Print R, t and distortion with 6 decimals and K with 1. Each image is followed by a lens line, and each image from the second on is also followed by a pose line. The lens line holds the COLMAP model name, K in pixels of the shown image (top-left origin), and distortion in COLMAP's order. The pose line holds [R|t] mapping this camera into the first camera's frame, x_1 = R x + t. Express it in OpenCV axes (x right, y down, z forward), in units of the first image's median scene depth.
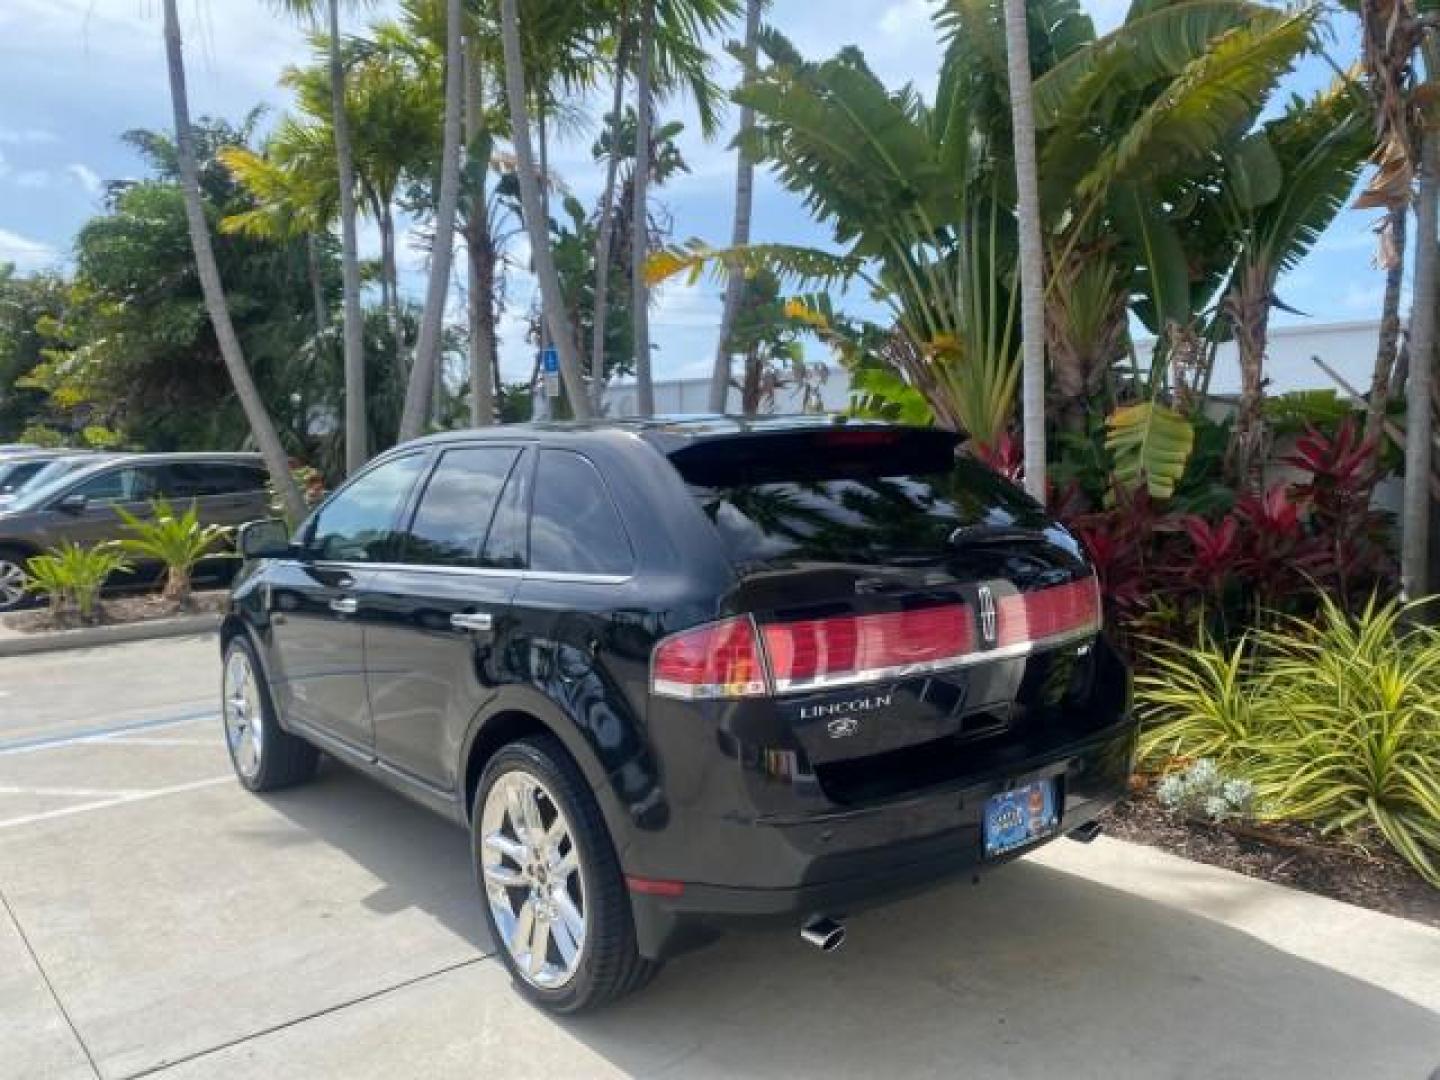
lens RADIAL K [[1103.0, 0, 717.0], [0, 1103.0, 545.7], [0, 0, 1]] dist [0.024690, -0.026014]
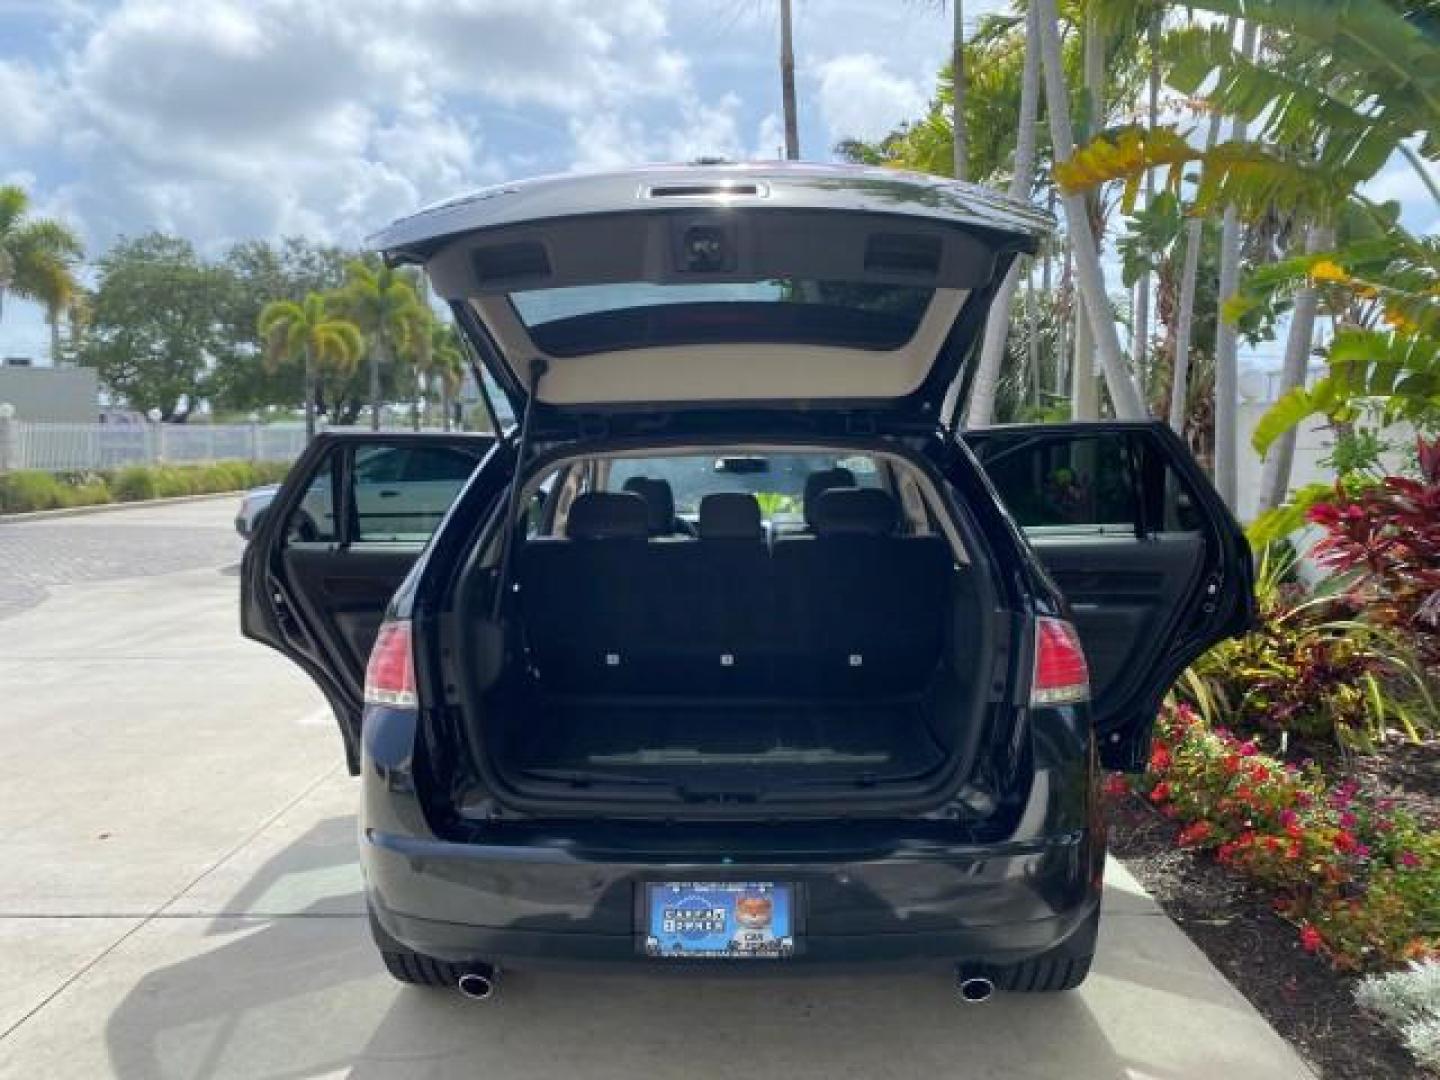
lens RADIAL K [[1103.0, 0, 717.8], [0, 1103.0, 545.6], [0, 0, 1]] dist [0.024690, -0.026014]
pose [[0.755868, 0.068632, -0.651116, 0.457223], [-0.056854, 0.997614, 0.039155, -0.030305], [0.652250, 0.007422, 0.757967, 0.241128]]
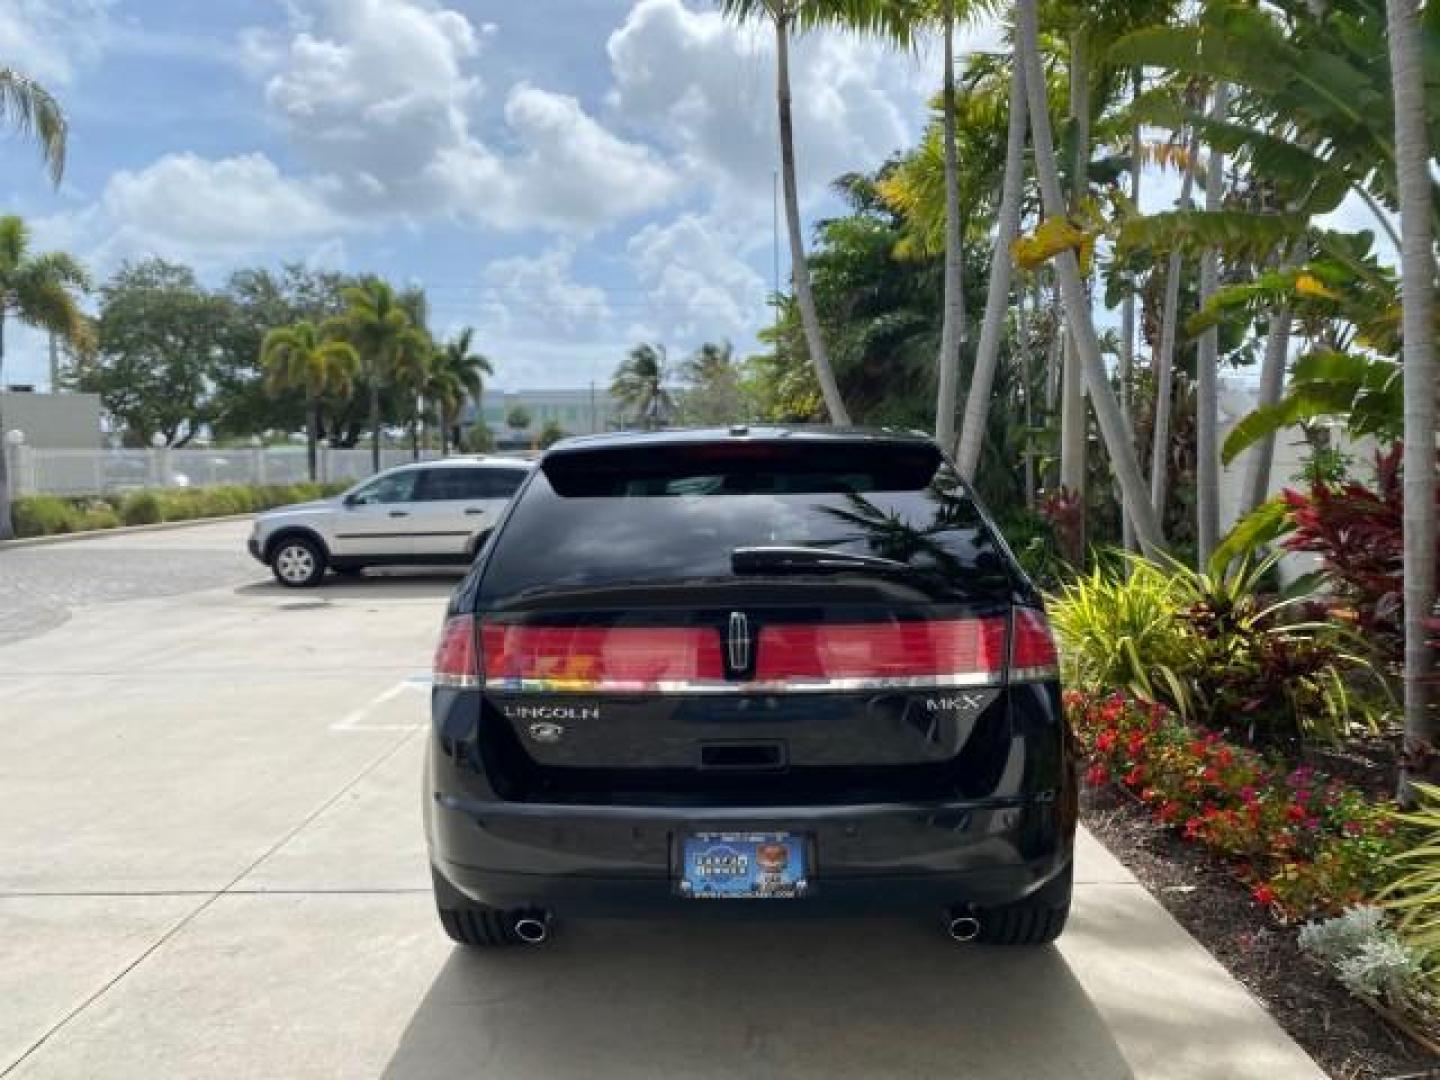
lens RADIAL K [[1103.0, 0, 715.9], [0, 1103.0, 553.2], [0, 0, 1]] dist [0.024690, -0.026014]
pose [[0.757652, 0.055161, -0.650324, 0.500995], [-0.049548, 0.998408, 0.026961, -0.022419], [0.650776, 0.011795, 0.759178, 0.171240]]
